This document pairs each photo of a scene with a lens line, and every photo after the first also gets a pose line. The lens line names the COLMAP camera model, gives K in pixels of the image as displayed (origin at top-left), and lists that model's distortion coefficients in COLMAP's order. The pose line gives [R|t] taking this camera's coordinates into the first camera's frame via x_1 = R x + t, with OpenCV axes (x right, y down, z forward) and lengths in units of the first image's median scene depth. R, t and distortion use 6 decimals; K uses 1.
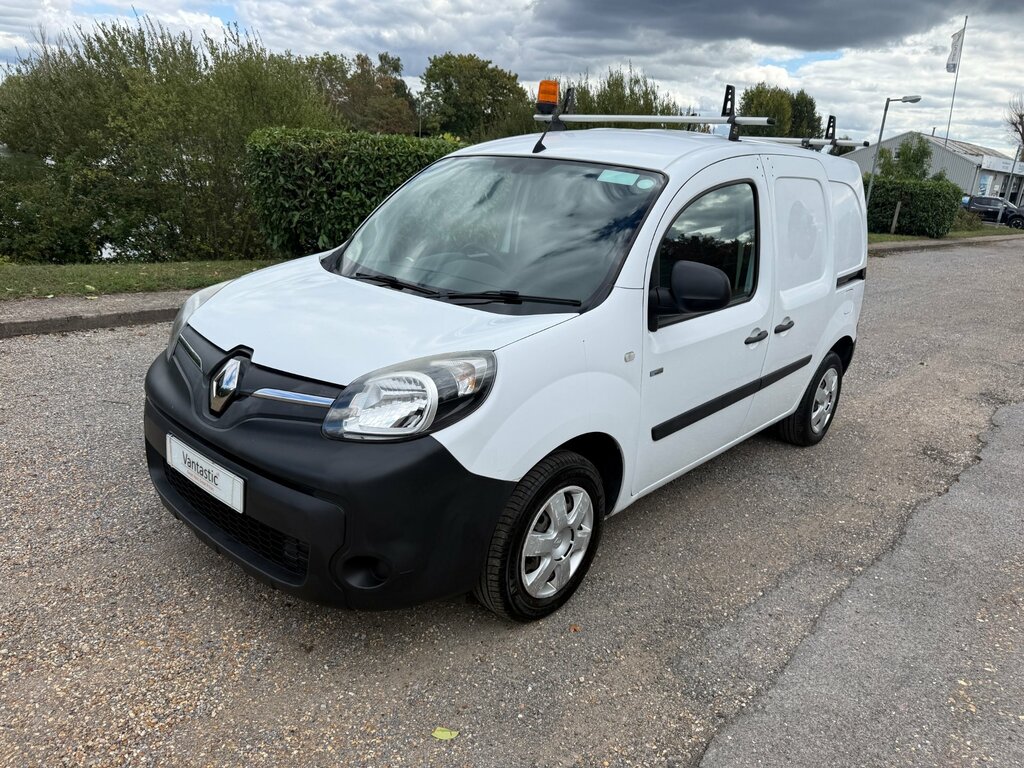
lens RADIAL K [[740.7, 0, 512.0], [0, 740.7, 384.0], [0, 0, 1]] dist [0.005275, -0.009596]
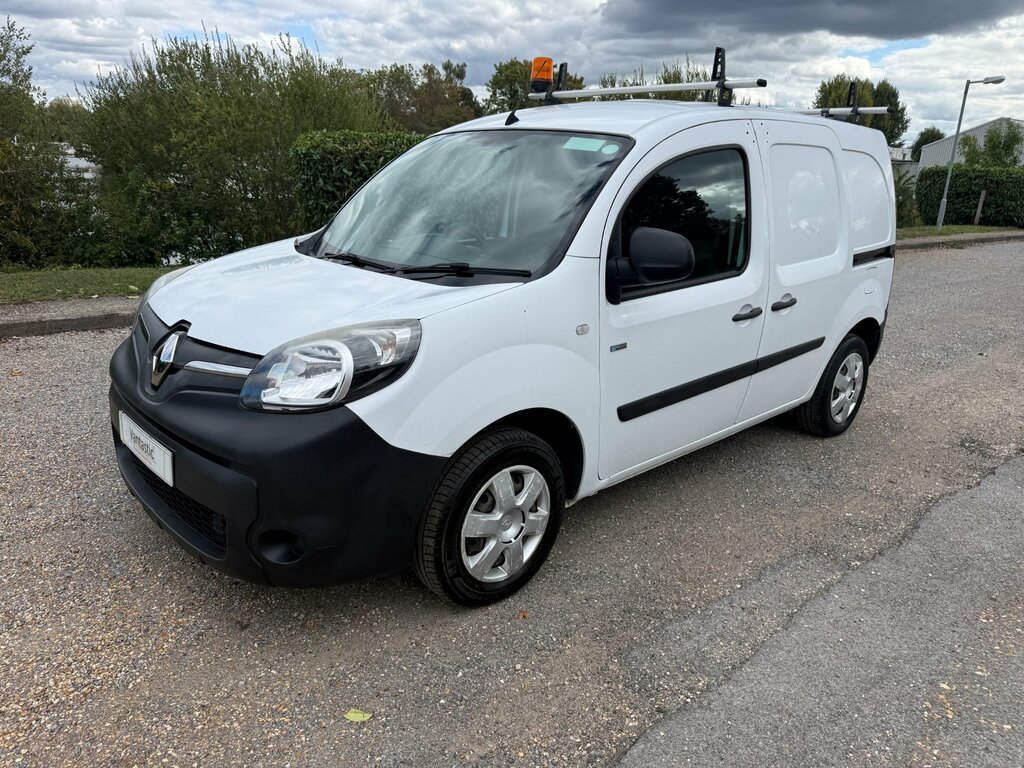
lens RADIAL K [[739.6, 0, 503.4], [0, 739.6, 387.0], [0, 0, 1]] dist [0.005944, -0.009779]
pose [[0.994476, -0.003795, -0.104900, 0.150167], [0.003461, 0.999988, -0.003370, 0.037963], [0.104911, 0.002989, 0.994477, 0.049800]]
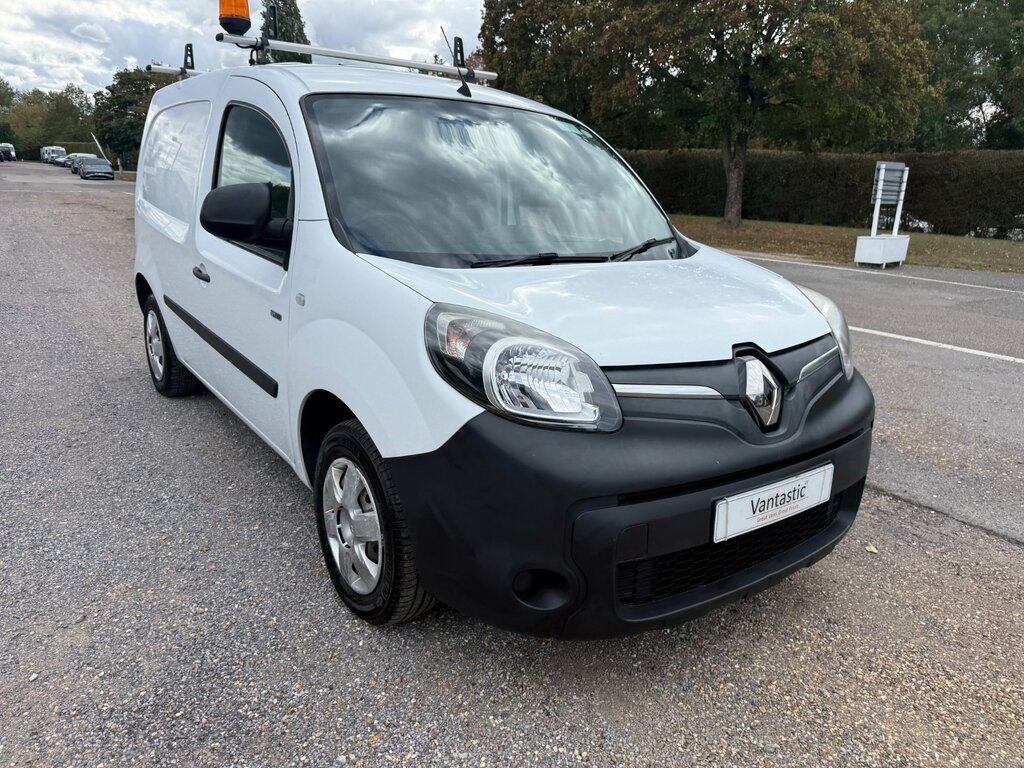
lens RADIAL K [[733.4, 0, 505.8], [0, 733.4, 384.4], [0, 0, 1]] dist [0.000763, -0.002323]
pose [[0.215969, -0.318997, 0.922821, -1.042153], [0.246100, 0.932396, 0.264712, -0.253676], [-0.944877, 0.169936, 0.279874, 0.911507]]
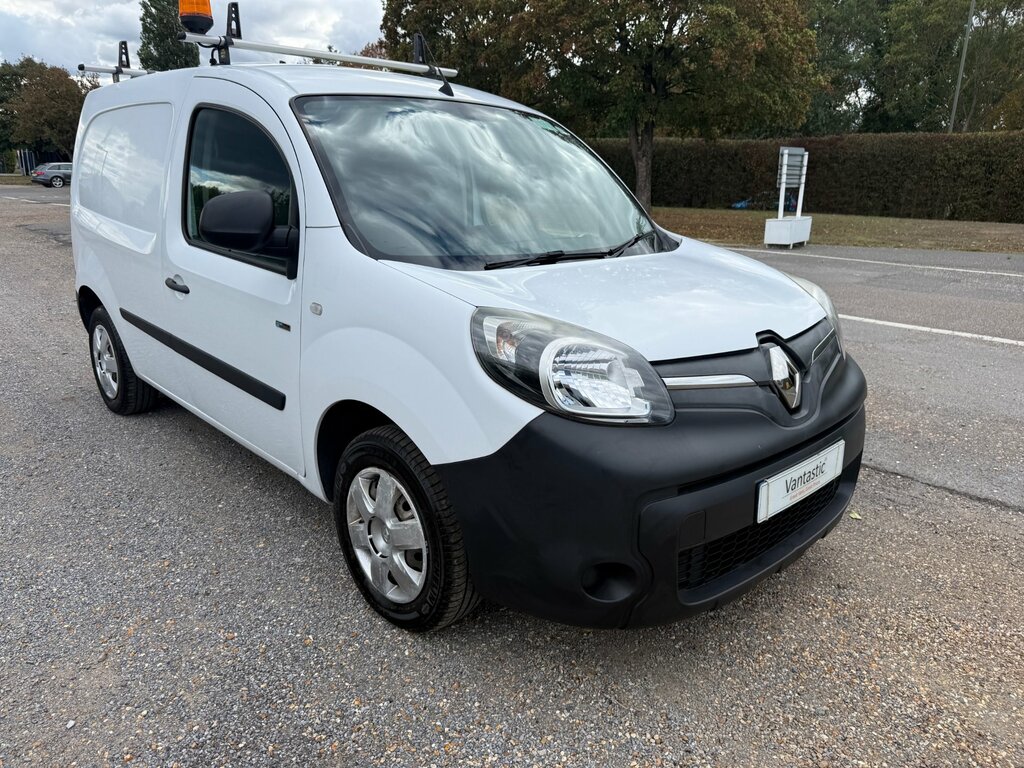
lens RADIAL K [[733.4, 0, 505.8], [0, 733.4, 384.4], [0, 0, 1]] dist [0.000763, -0.002323]
pose [[0.085774, -0.338216, 0.937152, -1.063128], [0.266798, 0.914063, 0.305464, -0.294529], [-0.959928, 0.223829, 0.168638, 1.025724]]
